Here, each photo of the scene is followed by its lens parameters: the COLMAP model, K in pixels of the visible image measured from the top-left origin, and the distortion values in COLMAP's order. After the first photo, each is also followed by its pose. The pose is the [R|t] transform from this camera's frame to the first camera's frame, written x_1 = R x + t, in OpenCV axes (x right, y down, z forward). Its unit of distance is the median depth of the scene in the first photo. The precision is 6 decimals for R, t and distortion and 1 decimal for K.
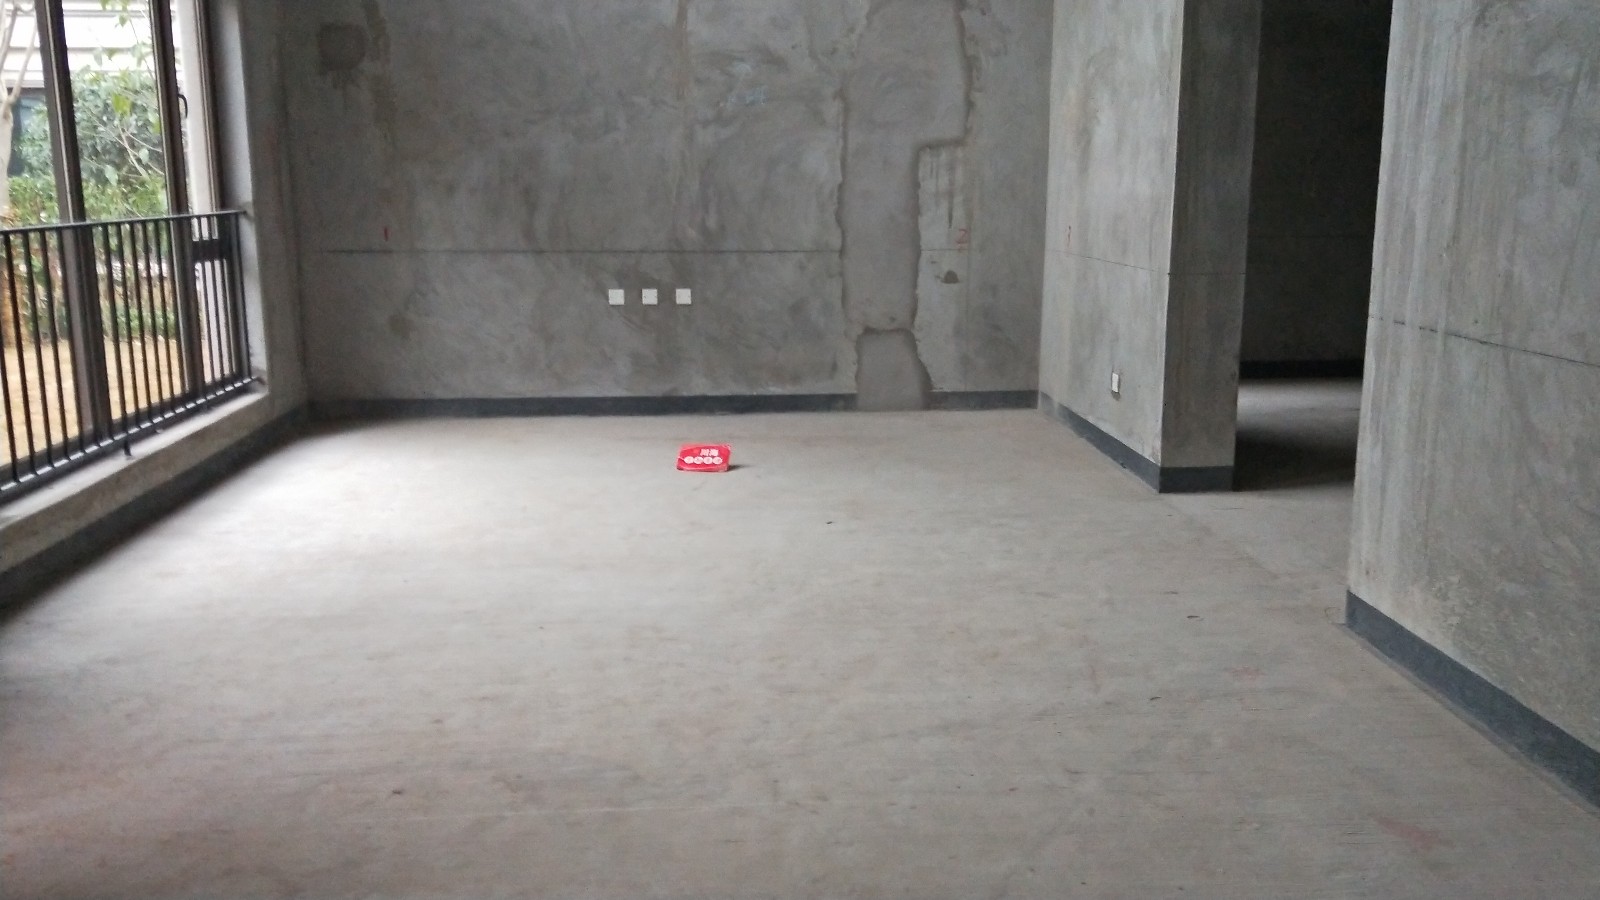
lens RADIAL K [[1363.9, 0, 800.0], [0, 1363.9, 450.0], [0, 0, 1]] dist [0.011644, 0.000070]
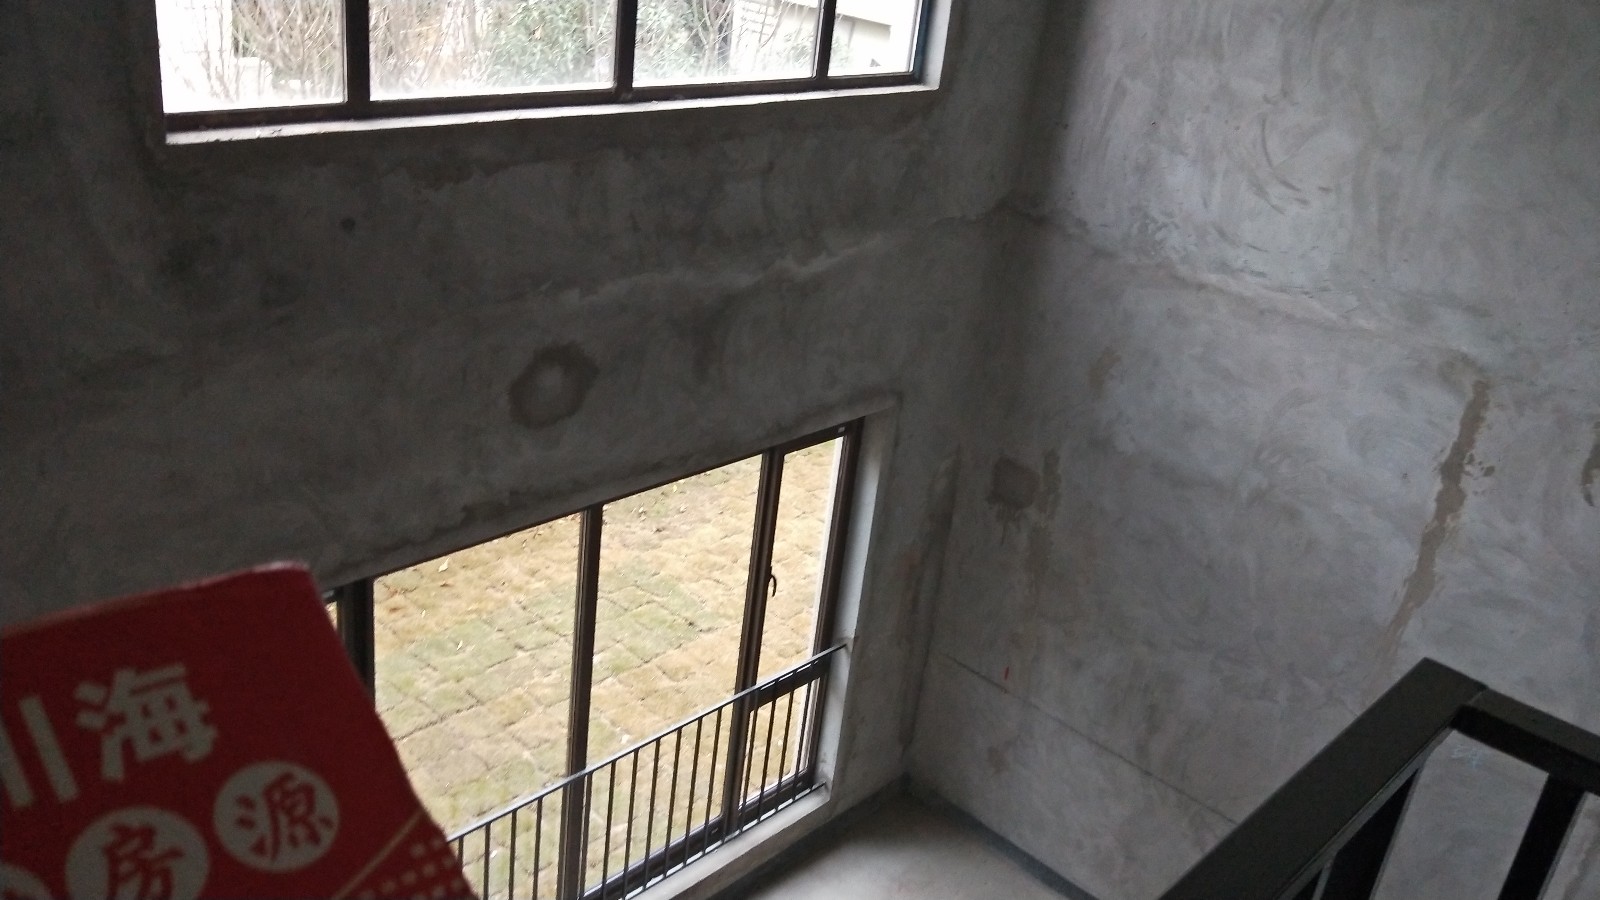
lens RADIAL K [[1363.9, 0, 800.0], [0, 1363.9, 450.0], [0, 0, 1]] dist [0.011644, 0.000070]
pose [[0.674734, 0.383054, -0.630875, 0.120807], [-0.262423, 0.923430, 0.280020, -0.516166], [0.689832, -0.023383, 0.723592, 0.253098]]
